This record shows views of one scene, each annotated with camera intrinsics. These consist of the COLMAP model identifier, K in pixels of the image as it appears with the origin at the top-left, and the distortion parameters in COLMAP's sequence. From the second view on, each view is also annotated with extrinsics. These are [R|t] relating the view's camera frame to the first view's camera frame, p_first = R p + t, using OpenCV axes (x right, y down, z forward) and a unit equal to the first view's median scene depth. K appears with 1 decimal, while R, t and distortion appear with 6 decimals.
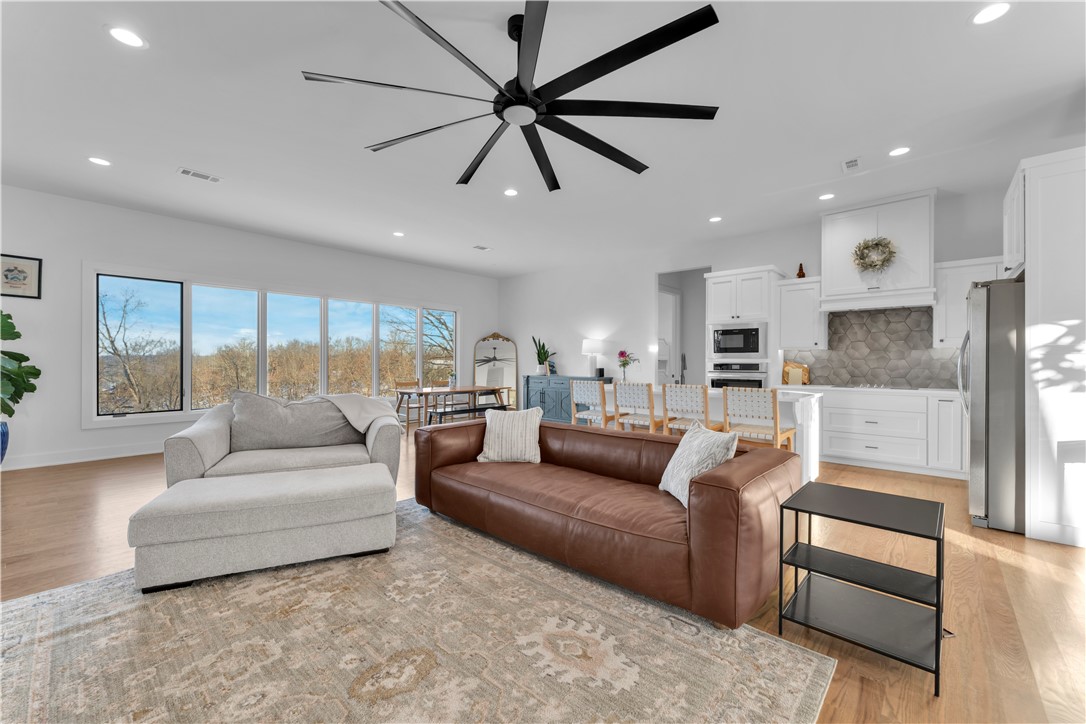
lens RADIAL K [[429.9, 0, 544.1], [0, 429.9, 366.3], [0, 0, 1]] dist [-0.001150, -0.000127]
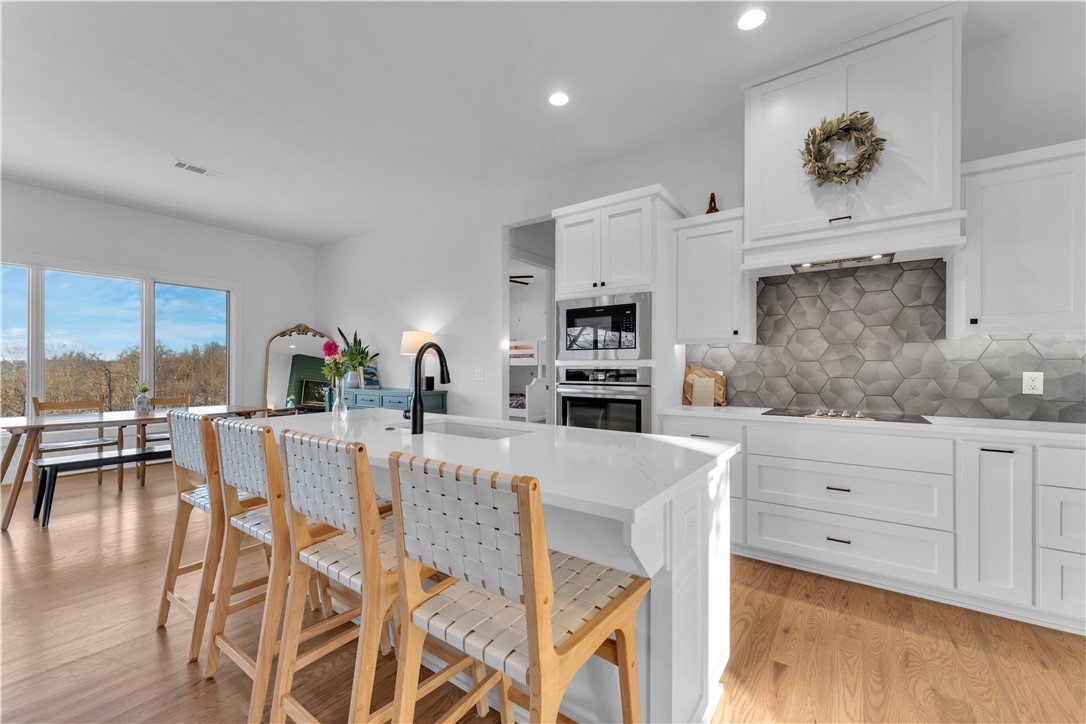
lens RADIAL K [[438.9, 0, 541.3], [0, 438.9, 373.0], [0, 0, 1]] dist [0.002473, -0.000075]
pose [[0.993126, -0.002323, 0.117026, 0.320806], [0.002187, 0.999997, 0.001289, -0.002453], [-0.117029, -0.001025, 0.993128, 0.473316]]
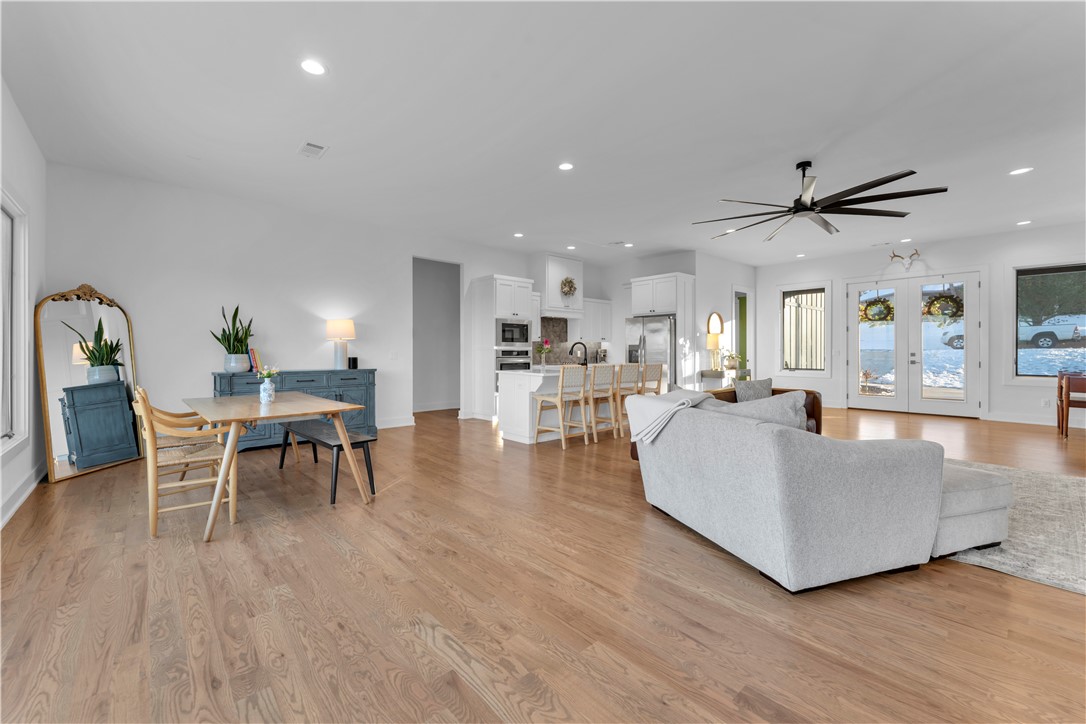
lens RADIAL K [[443.9, 0, 537.8], [0, 443.9, 352.4], [0, 0, 1]] dist [0.001103, 0.000037]
pose [[0.091068, -0.009933, 0.995795, -0.903609], [0.007269, 0.999930, 0.009310, -0.013378], [-0.995818, 0.006391, 0.091134, 0.850970]]
